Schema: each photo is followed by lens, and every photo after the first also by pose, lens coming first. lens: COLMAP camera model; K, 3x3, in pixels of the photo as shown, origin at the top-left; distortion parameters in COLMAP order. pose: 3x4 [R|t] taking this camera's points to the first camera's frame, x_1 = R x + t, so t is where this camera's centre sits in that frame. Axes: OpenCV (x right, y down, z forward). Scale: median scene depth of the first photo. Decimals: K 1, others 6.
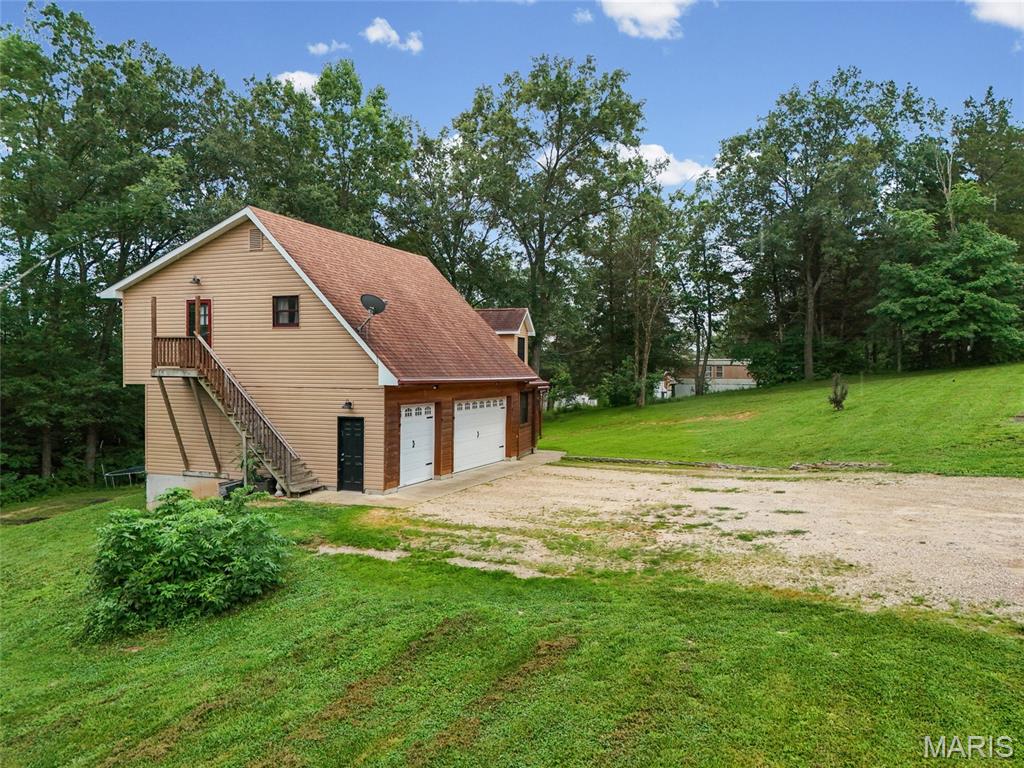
lens RADIAL K [[750.9, 0, 515.1], [0, 750.9, 385.3], [0, 0, 1]] dist [0.088055, -0.094195]
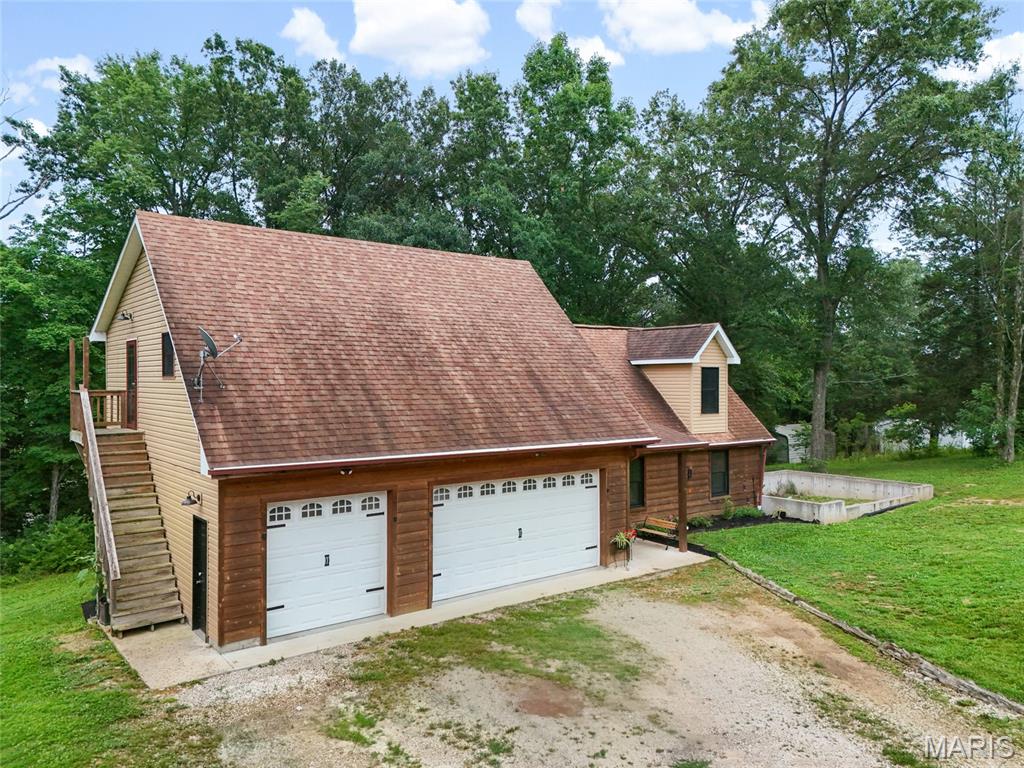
lens RADIAL K [[742.9, 0, 518.2], [0, 742.9, 357.0], [0, 0, 1]] dist [0.069679, -0.061786]
pose [[0.854988, -0.020943, -0.518225, 0.254359], [-0.005927, 0.998725, -0.050140, -0.046584], [0.518614, 0.045941, 0.853773, 0.423414]]
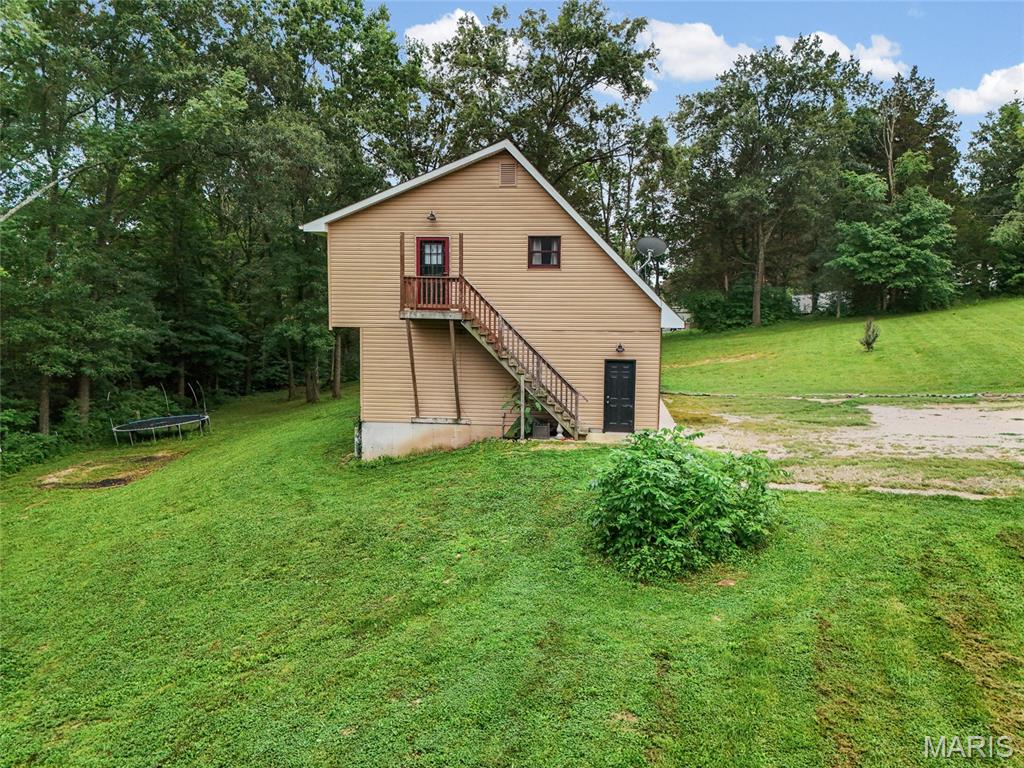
lens RADIAL K [[750.9, 0, 515.1], [0, 750.9, 385.3], [0, 0, 1]] dist [0.088055, -0.094195]
pose [[0.966450, -0.018188, 0.256208, -0.441111], [0.000086, 0.997512, 0.070490, 0.003836], [-0.256853, -0.068104, 0.964048, 0.044840]]
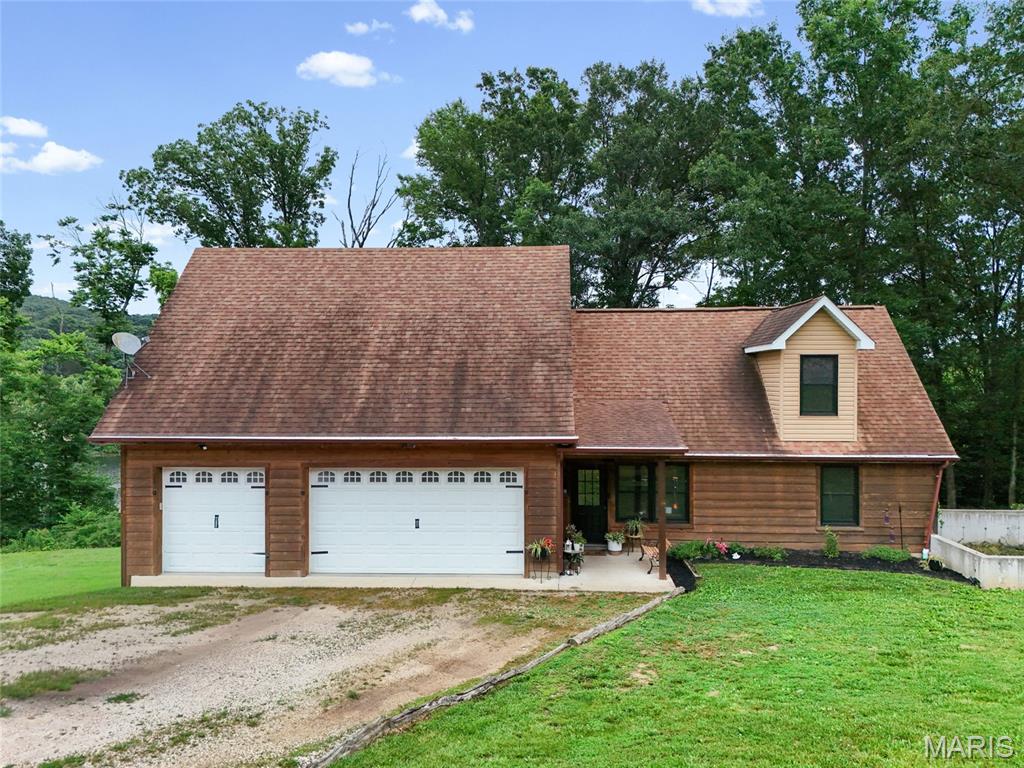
lens RADIAL K [[746.0, 0, 509.0], [0, 746.0, 365.1], [0, 0, 1]] dist [0.081542, -0.103502]
pose [[0.310403, -0.020994, -0.950373, 0.529004], [-0.014699, 0.999531, -0.026881, -0.048110], [0.950491, 0.022313, 0.309949, 0.802738]]
